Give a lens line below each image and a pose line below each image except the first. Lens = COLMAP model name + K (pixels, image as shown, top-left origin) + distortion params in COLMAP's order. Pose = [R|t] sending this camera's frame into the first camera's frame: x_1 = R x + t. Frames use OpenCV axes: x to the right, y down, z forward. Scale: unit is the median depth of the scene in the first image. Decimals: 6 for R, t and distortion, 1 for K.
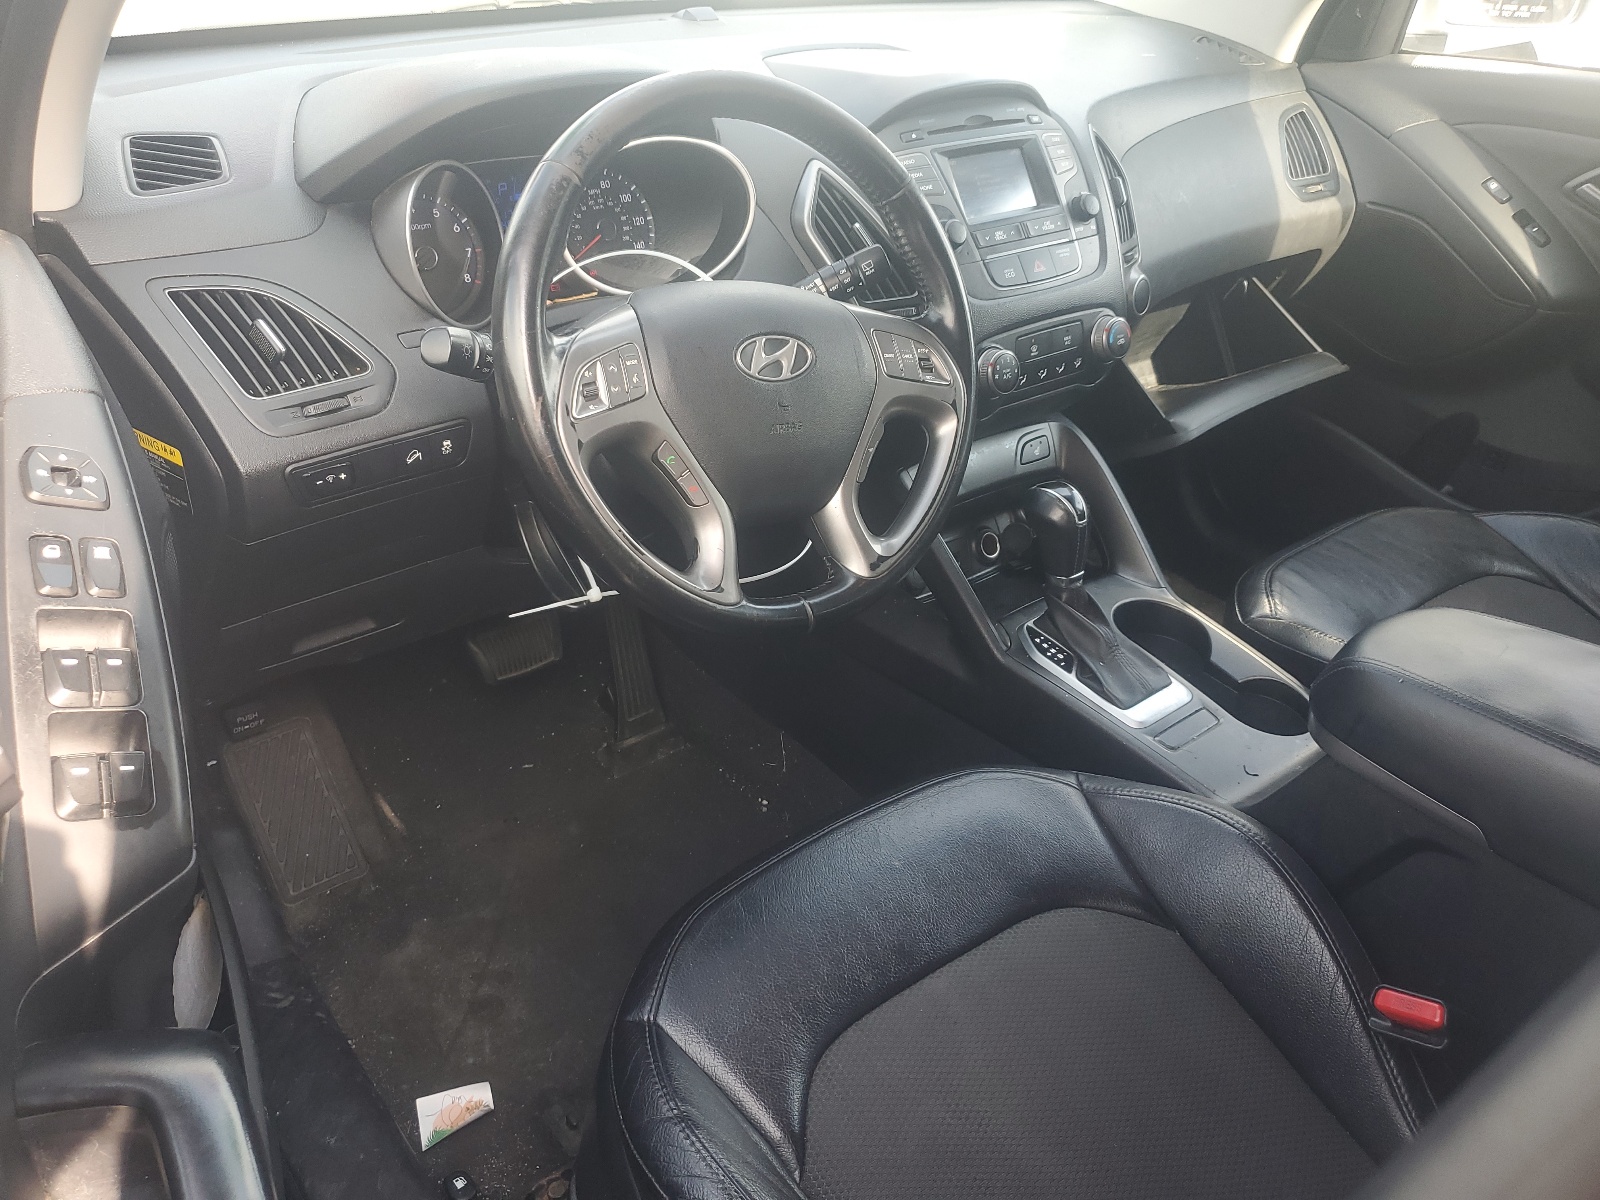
lens RADIAL K [[1229.5, 0, 800.0], [0, 1229.5, 600.0], [0, 0, 1]] dist [0.010160, 0.005463]
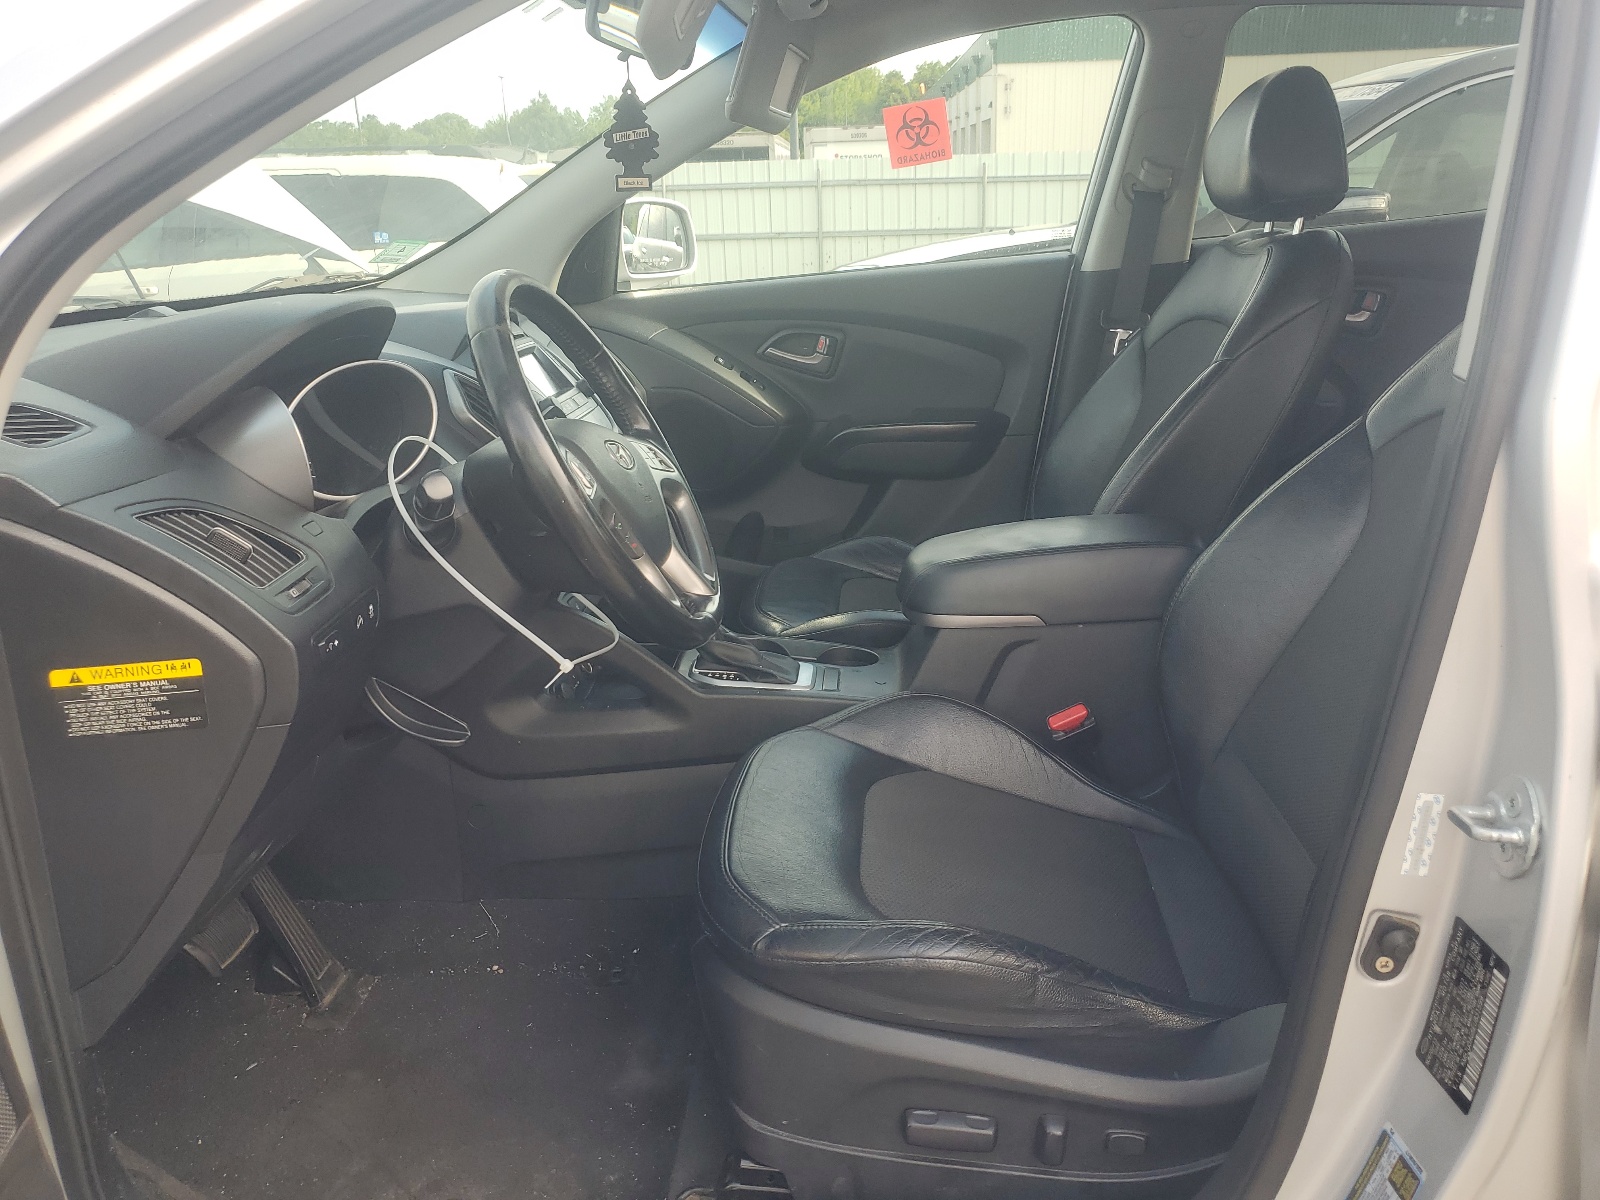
lens RADIAL K [[1229.5, 0, 800.0], [0, 1229.5, 600.0], [0, 0, 1]] dist [0.010160, 0.005463]
pose [[0.666996, -0.282679, 0.689354, -0.514466], [0.453343, 0.888225, -0.074410, 0.083952], [-0.591267, 0.362145, 0.720593, -0.038232]]
